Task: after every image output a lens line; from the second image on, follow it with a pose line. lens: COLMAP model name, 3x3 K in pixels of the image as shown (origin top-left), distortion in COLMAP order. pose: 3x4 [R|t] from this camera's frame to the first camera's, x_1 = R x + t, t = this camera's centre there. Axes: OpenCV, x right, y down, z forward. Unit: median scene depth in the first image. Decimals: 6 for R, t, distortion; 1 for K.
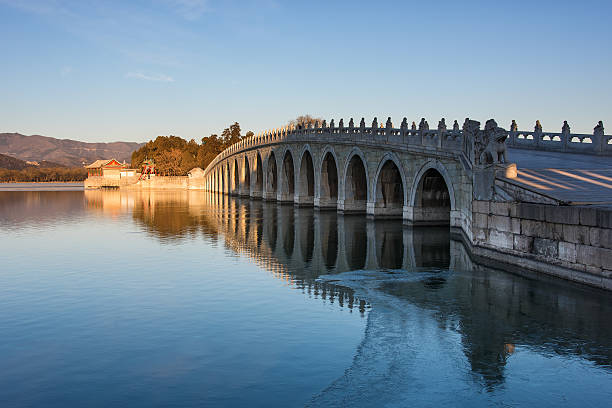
lens RADIAL K [[614.2, 0, 284.5], [0, 614.2, 198.7], [0, 0, 1]] dist [0.016915, 0.000000]
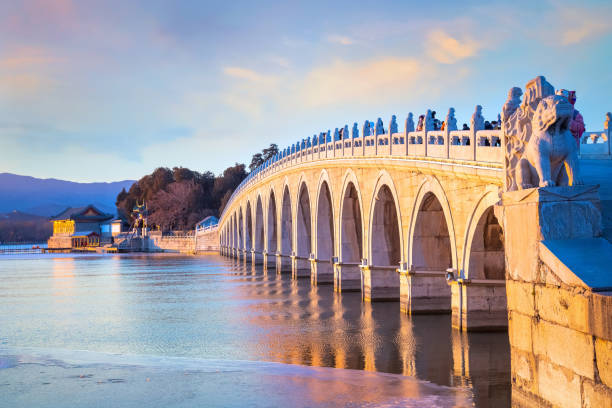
lens RADIAL K [[921.7, 0, 305.9], [0, 921.7, 202.0], [0, 0, 1]] dist [0.191360, 0.000000]
pose [[0.995765, -0.019448, -0.089851, 0.119278], [0.013550, 0.997742, -0.065786, -0.005016], [0.090928, 0.064290, 0.993780, 0.195242]]
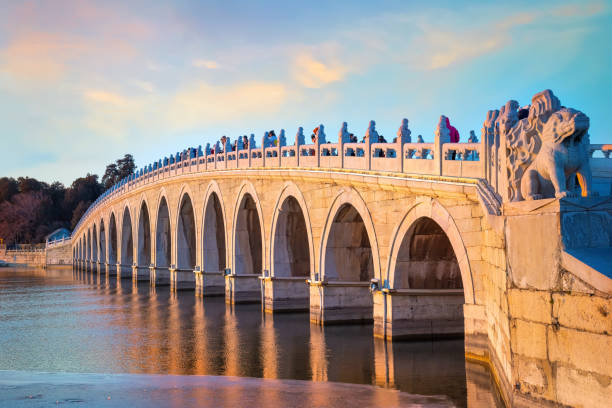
lens RADIAL K [[921.7, 0, 292.9], [0, 921.7, 208.8], [0, 0, 1]] dist [0.191360, 0.000000]
pose [[0.997362, -0.018550, 0.070178, 0.061755], [0.023370, 0.997378, -0.068493, -0.005698], [-0.068723, 0.069952, 0.995180, 0.199055]]
